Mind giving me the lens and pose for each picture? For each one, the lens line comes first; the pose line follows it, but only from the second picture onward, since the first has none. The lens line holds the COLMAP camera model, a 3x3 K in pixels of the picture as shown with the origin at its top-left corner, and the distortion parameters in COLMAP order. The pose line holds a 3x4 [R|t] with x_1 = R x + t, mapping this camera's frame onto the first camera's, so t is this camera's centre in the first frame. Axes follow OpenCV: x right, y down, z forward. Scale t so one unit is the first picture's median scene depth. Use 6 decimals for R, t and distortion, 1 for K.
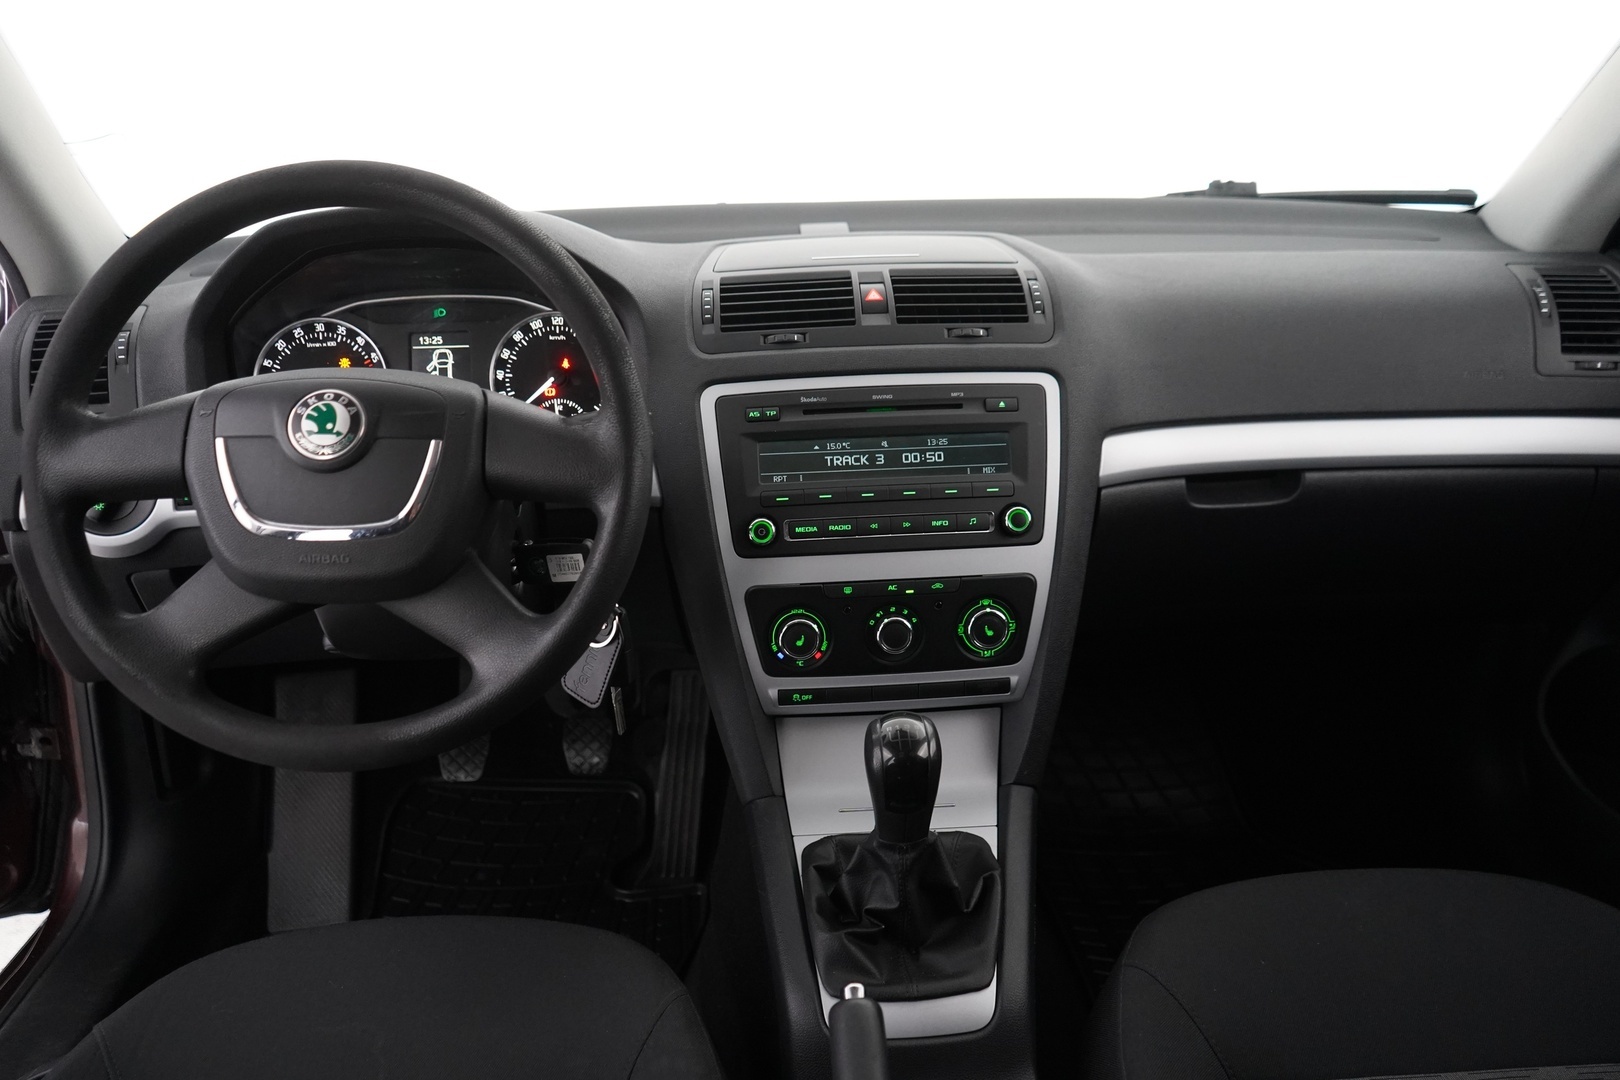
lens RADIAL K [[1327.4, 0, 800.5], [0, 1327.4, 550.2], [0, 0, 1]] dist [0.009488, 0.003795]
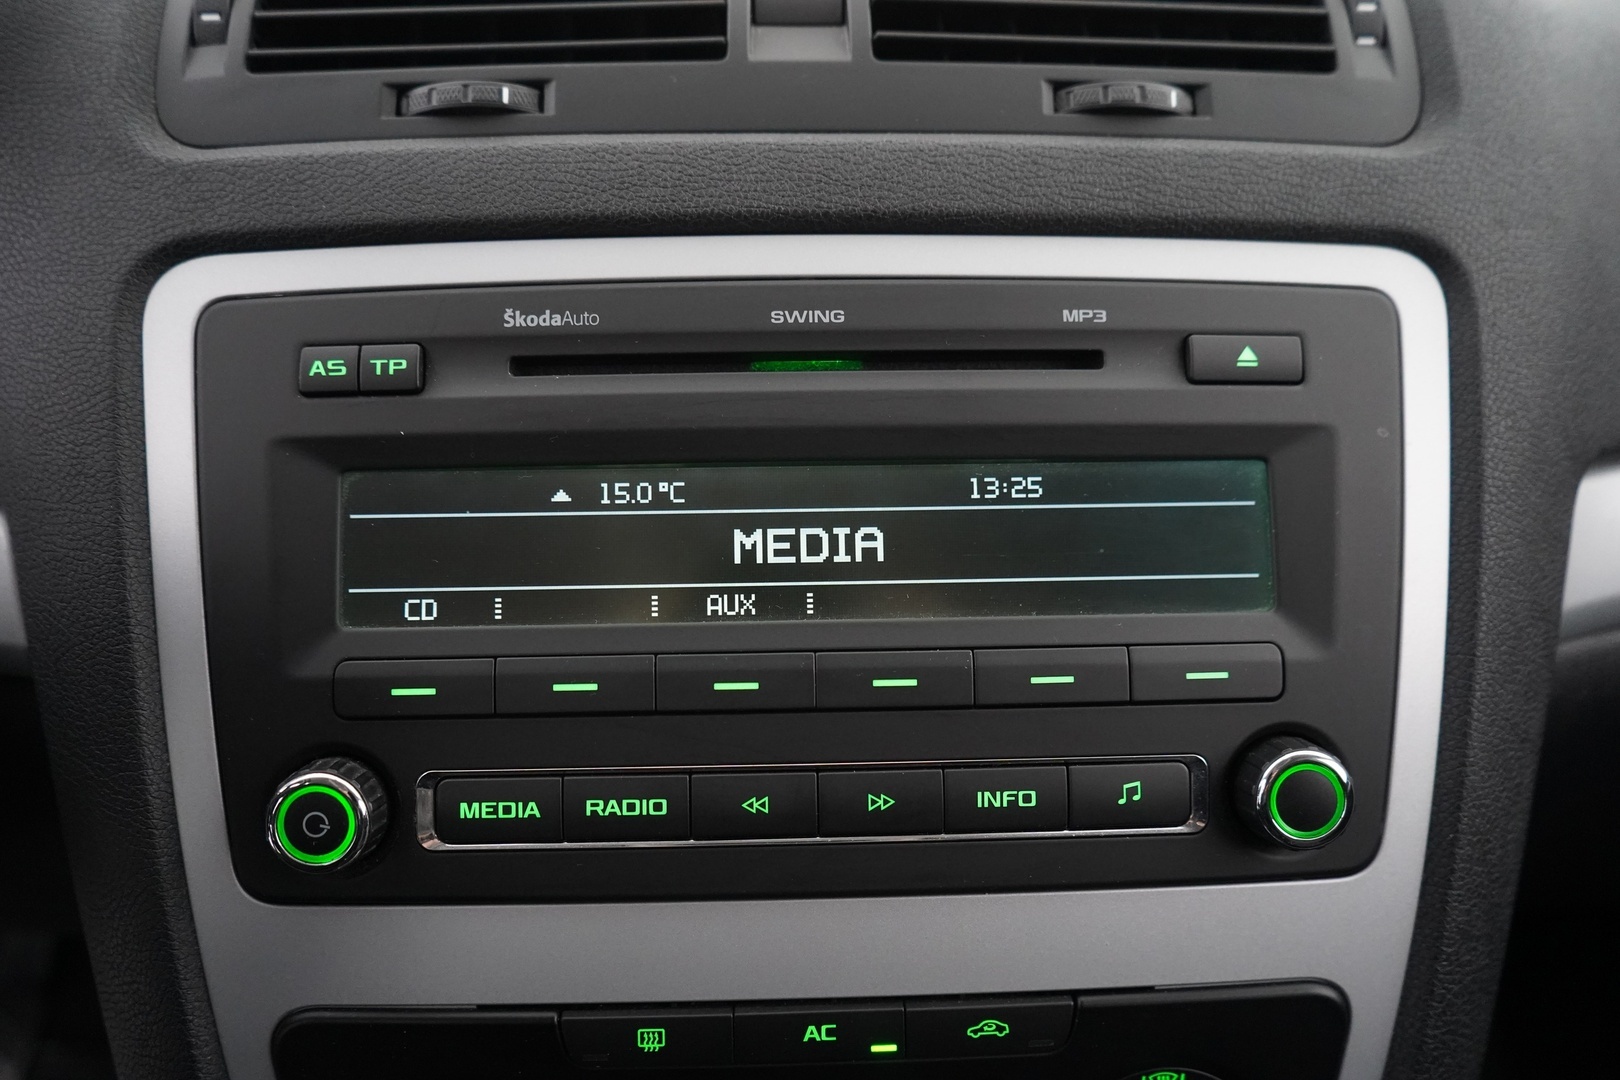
lens RADIAL K [[1327.4, 0, 797.7], [0, 1327.4, 534.1], [0, 0, 1]] dist [0.009488, 0.003795]
pose [[0.999252, 0.030827, -0.023346, 0.066375], [-0.030208, 0.999194, 0.026432, -0.077191], [0.024142, -0.025707, 0.999378, 0.717402]]
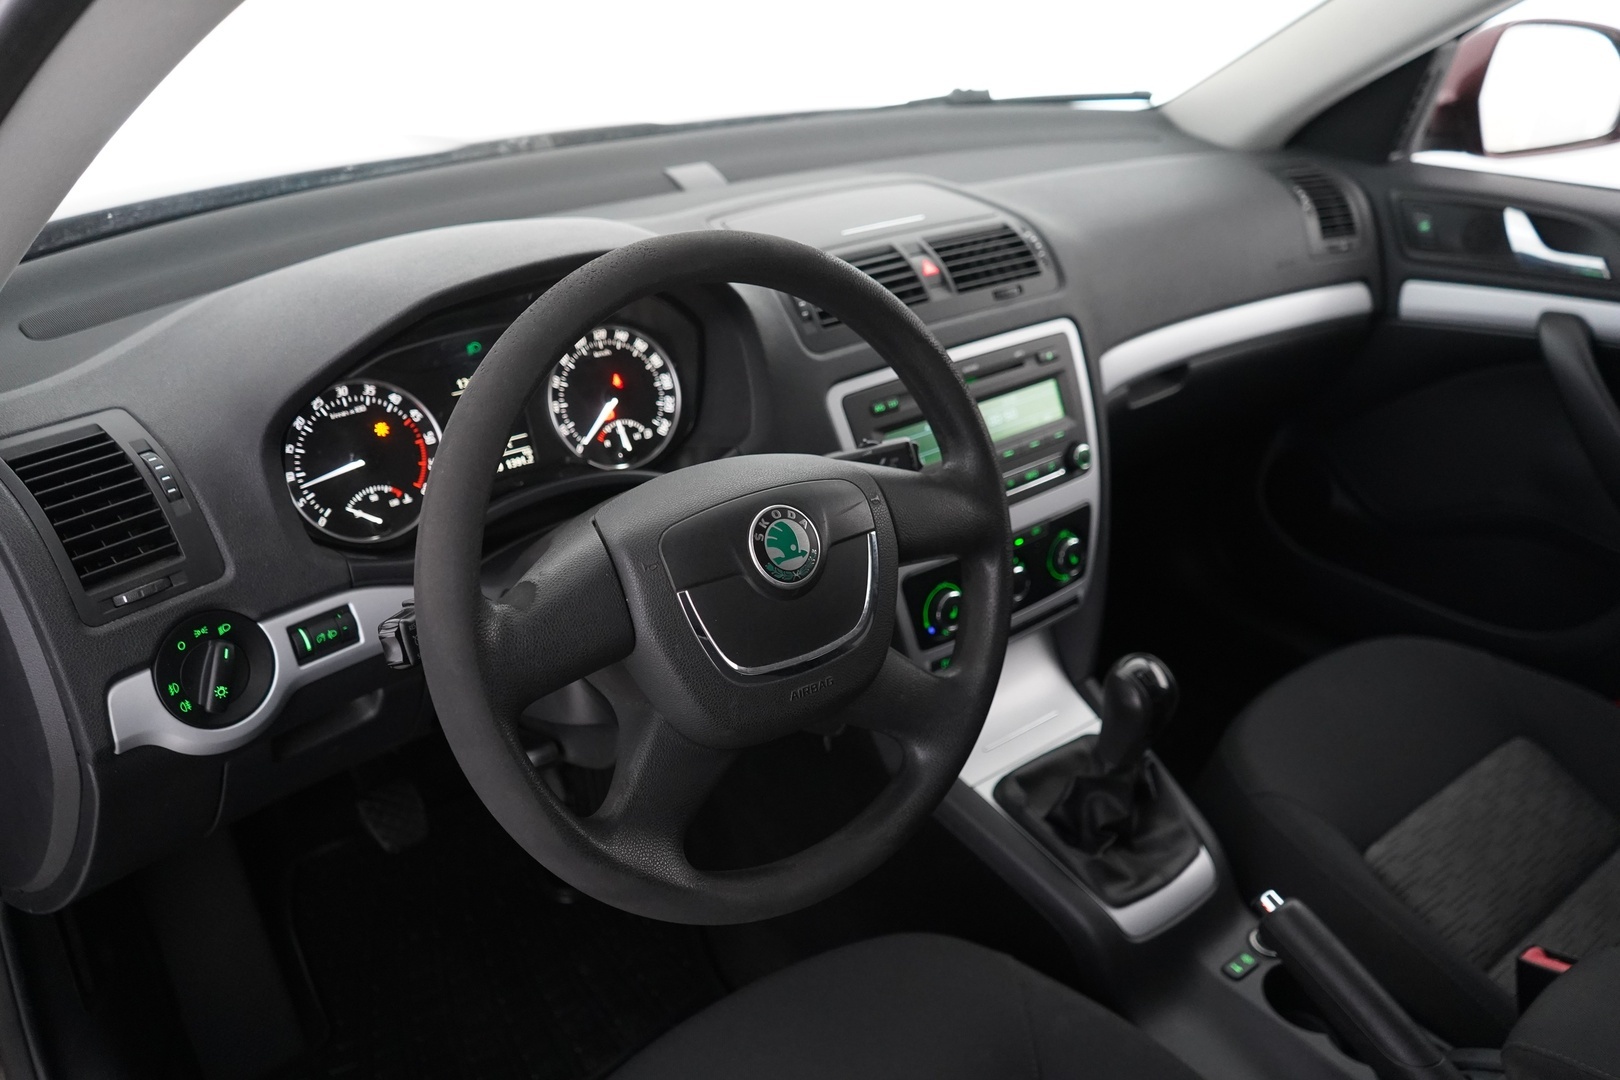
lens RADIAL K [[1327.4, 0, 809.9], [0, 1327.4, 526.3], [0, 0, 1]] dist [0.009488, 0.003795]
pose [[0.814326, -0.236643, 0.529975, -0.618833], [0.162440, 0.969539, 0.183321, -0.204314], [-0.557213, -0.063194, 0.827961, 0.188549]]
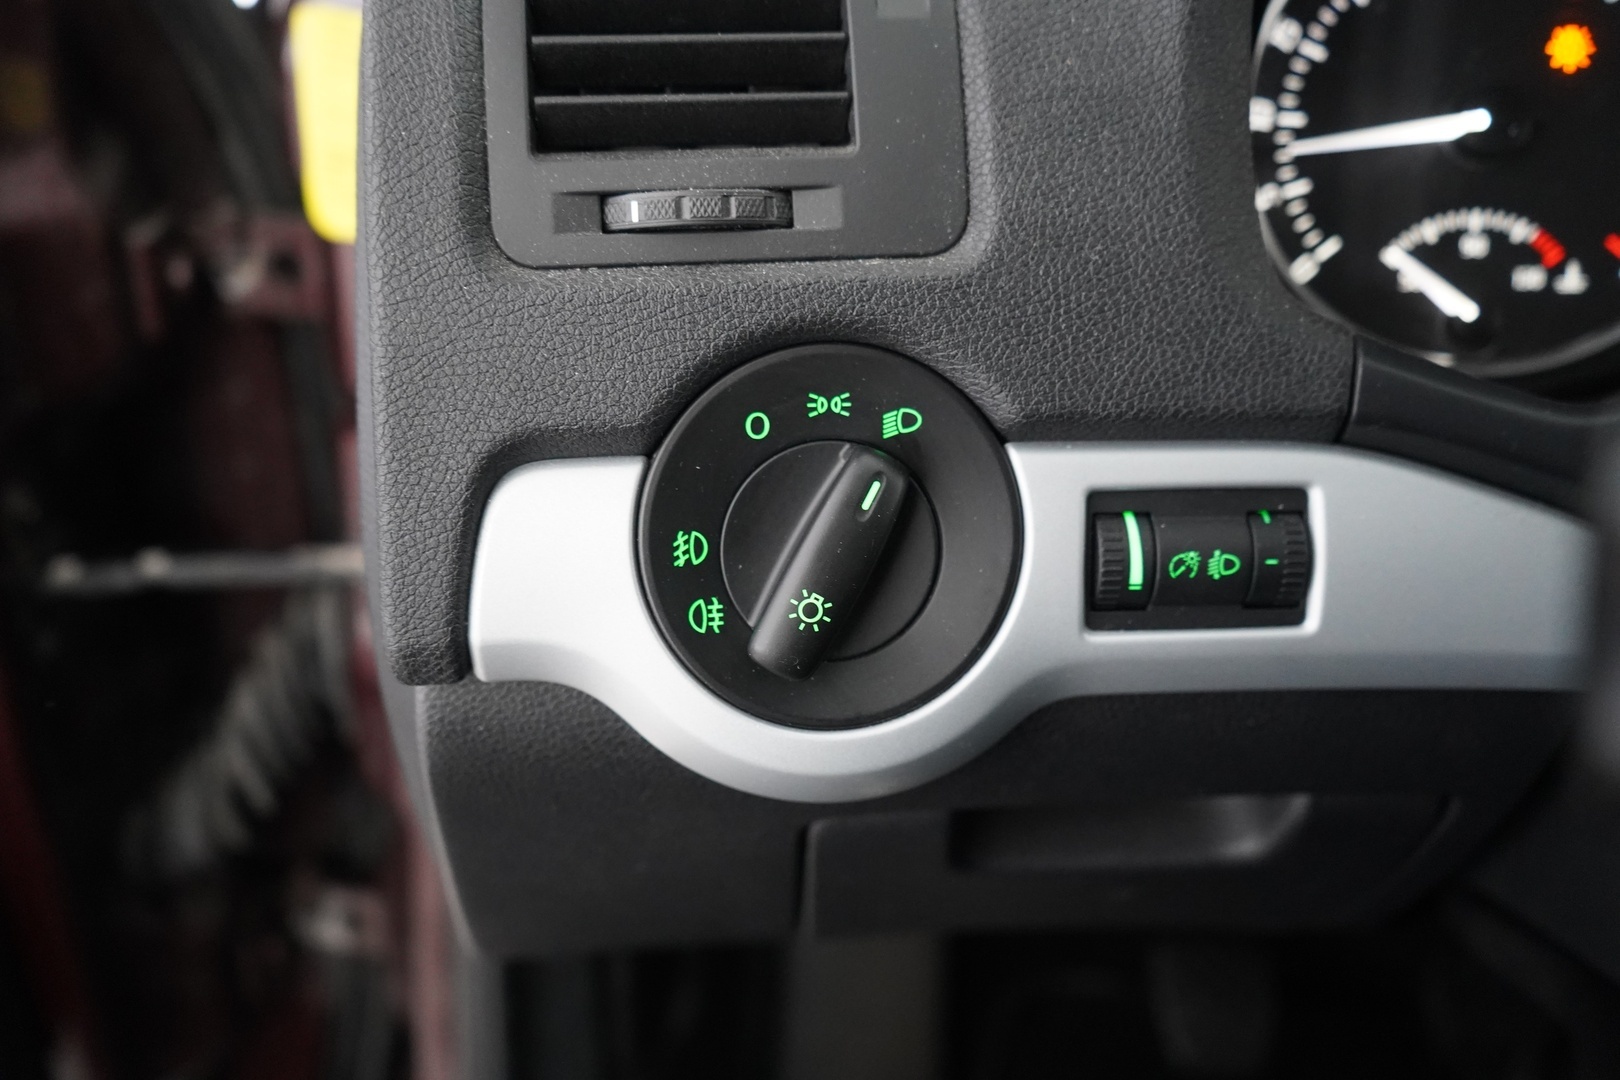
lens RADIAL K [[1327.4, 0, 811.9], [0, 1327.4, 547.2], [0, 0, 1]] dist [0.009488, 0.003795]
pose [[0.992493, 0.079258, -0.093148, -0.495652], [-0.067511, 0.990092, 0.123128, -0.069566], [0.101984, -0.115916, 0.988010, 0.764450]]
